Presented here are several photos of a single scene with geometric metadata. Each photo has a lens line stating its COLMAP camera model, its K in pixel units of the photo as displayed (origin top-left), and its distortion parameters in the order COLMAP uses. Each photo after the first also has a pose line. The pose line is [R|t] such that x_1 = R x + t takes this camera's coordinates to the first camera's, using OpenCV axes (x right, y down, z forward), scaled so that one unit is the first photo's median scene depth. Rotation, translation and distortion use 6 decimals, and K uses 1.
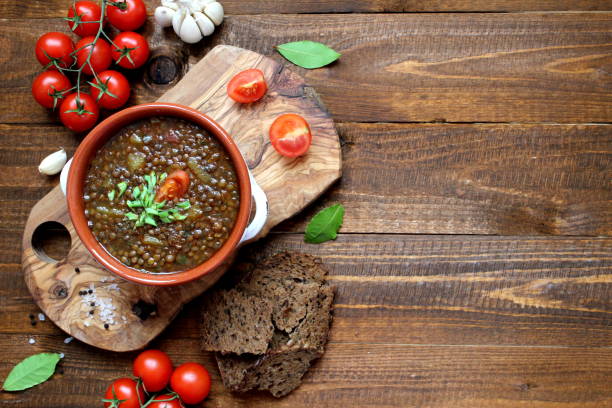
lens RADIAL K [[769.3, 0, 306.0], [0, 769.3, 204.0], [0, 0, 1]] dist [-0.114496, 0.162930]
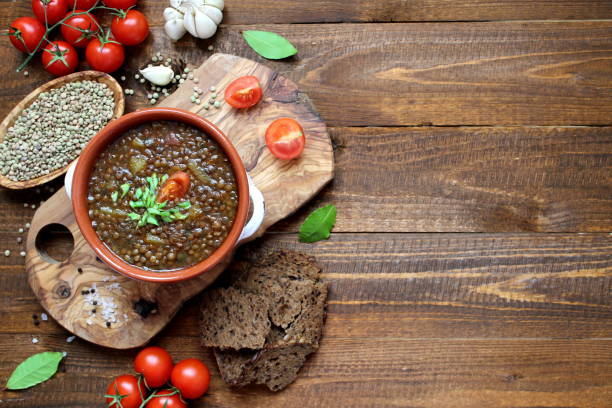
lens RADIAL K [[769.3, 0, 306.0], [0, 769.3, 204.0], [0, 0, 1]] dist [-0.114496, 0.162930]
pose [[0.999705, -0.008195, 0.022872, -0.016305], [0.008726, 0.999692, -0.023224, 0.023845], [-0.022675, 0.023416, 0.999469, -0.045258]]
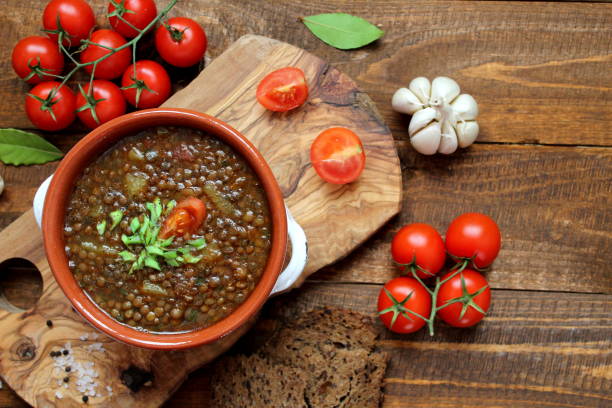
lens RADIAL K [[950.8, 0, 306.0], [0, 950.8, 204.0], [0, 0, 1]] dist [-0.059677, 0.150852]
pose [[0.999545, 0.029954, -0.003459, -0.045961], [-0.030043, 0.999116, -0.029411, -0.012311], [0.002575, 0.029502, 0.999561, 0.055341]]
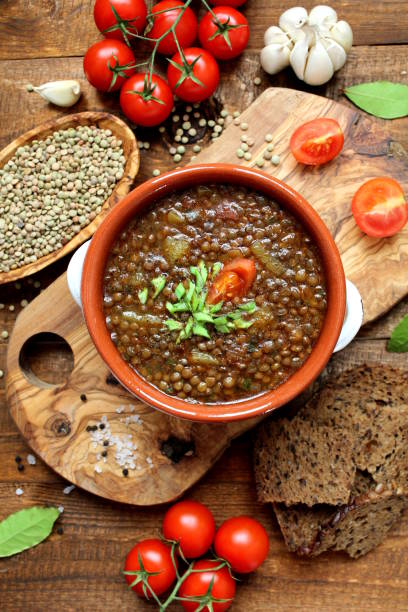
lens RADIAL K [[769.3, 0, 204.0], [0, 769.3, 306.0], [0, 0, 1]] dist [-0.114496, 0.162930]
pose [[0.999679, -0.025031, 0.003989, -0.187860], [0.024953, 0.999519, 0.018415, -0.012894], [-0.004449, -0.018309, 0.999822, 0.265069]]
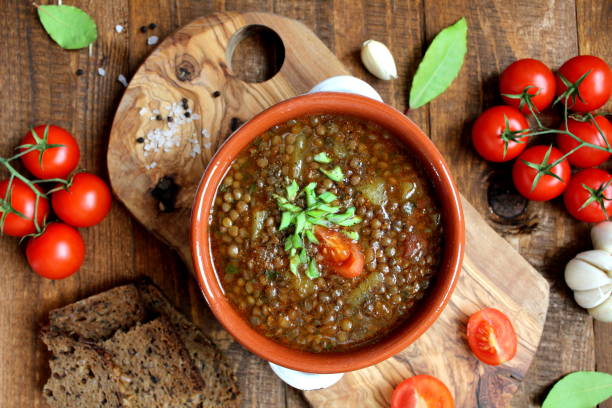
lens RADIAL K [[769.3, 0, 306.0], [0, 769.3, 204.0], [0, 0, 1]] dist [-0.114496, 0.162930]
pose [[0.047079, 0.998686, 0.020254, -0.213632], [-0.997006, 0.045735, 0.062351, -0.035027], [0.061343, -0.023129, 0.997849, 0.303877]]
